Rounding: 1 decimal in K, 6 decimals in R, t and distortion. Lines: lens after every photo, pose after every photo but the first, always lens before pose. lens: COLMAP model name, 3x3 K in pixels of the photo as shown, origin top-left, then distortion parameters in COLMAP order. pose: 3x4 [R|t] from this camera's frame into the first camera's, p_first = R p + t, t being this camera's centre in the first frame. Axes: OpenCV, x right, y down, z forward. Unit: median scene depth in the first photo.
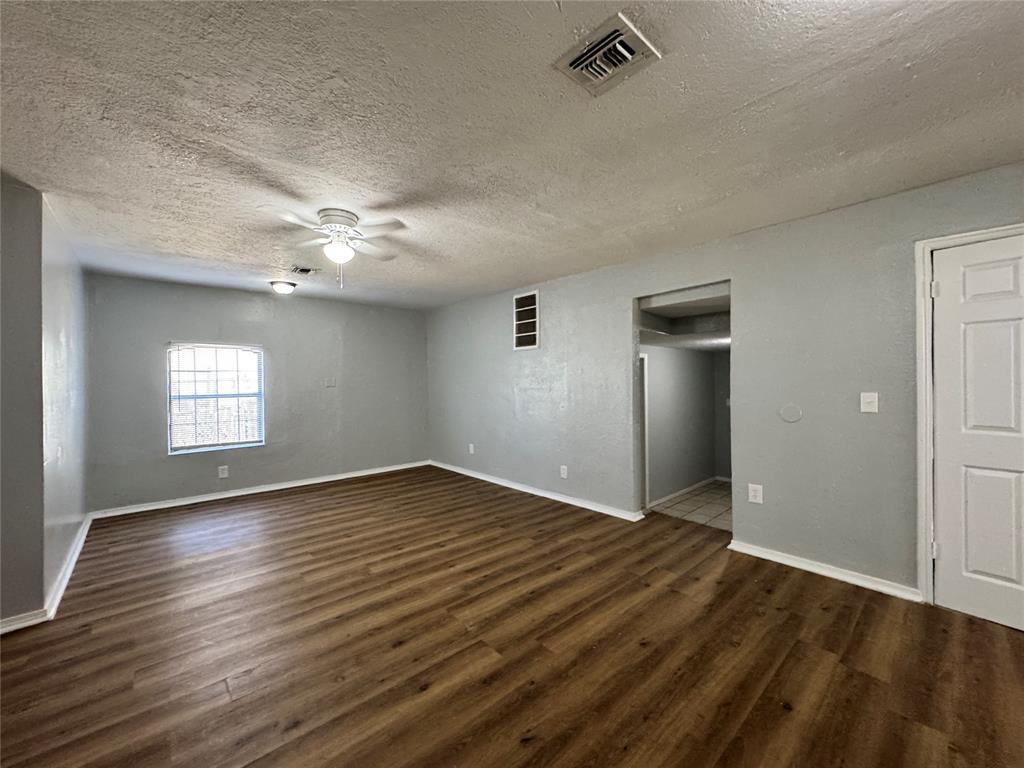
lens RADIAL K [[410.0, 0, 514.8], [0, 410.0, 382.8], [0, 0, 1]] dist [-0.003598, 0.000793]
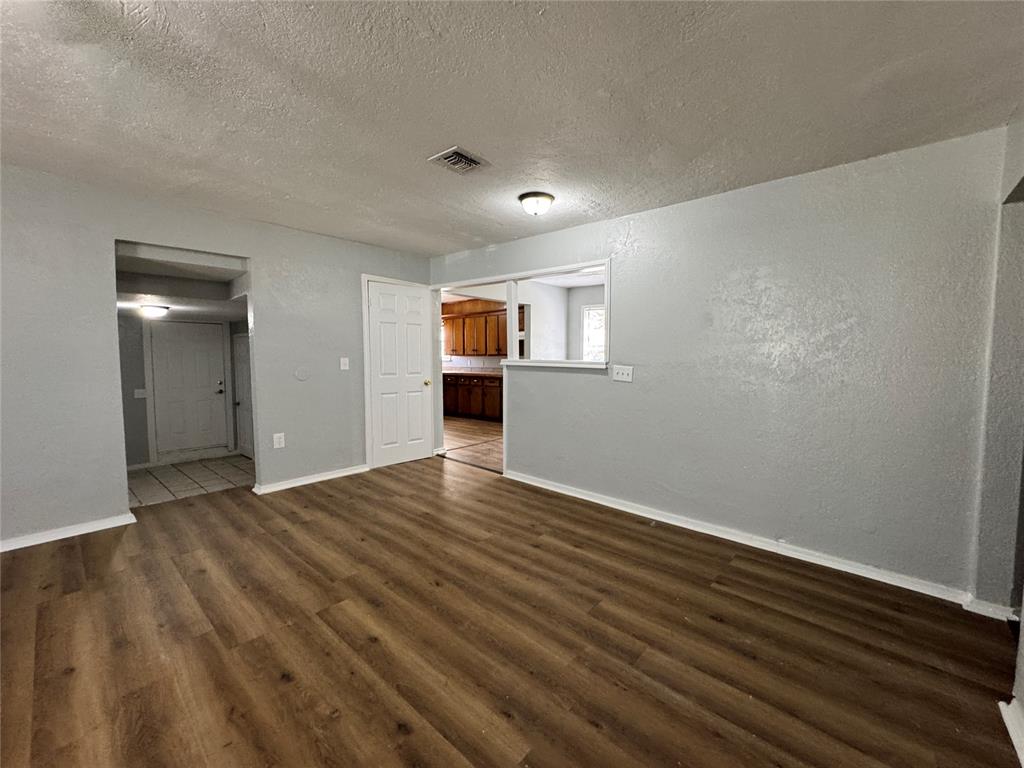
lens RADIAL K [[410.0, 0, 509.8], [0, 410.0, 383.3], [0, 0, 1]] dist [-0.003598, 0.000793]
pose [[-0.110603, -0.059565, 0.992078, -0.900184], [0.002620, 0.998181, 0.060223, 0.029939], [-0.993861, 0.009260, -0.110246, 0.556511]]
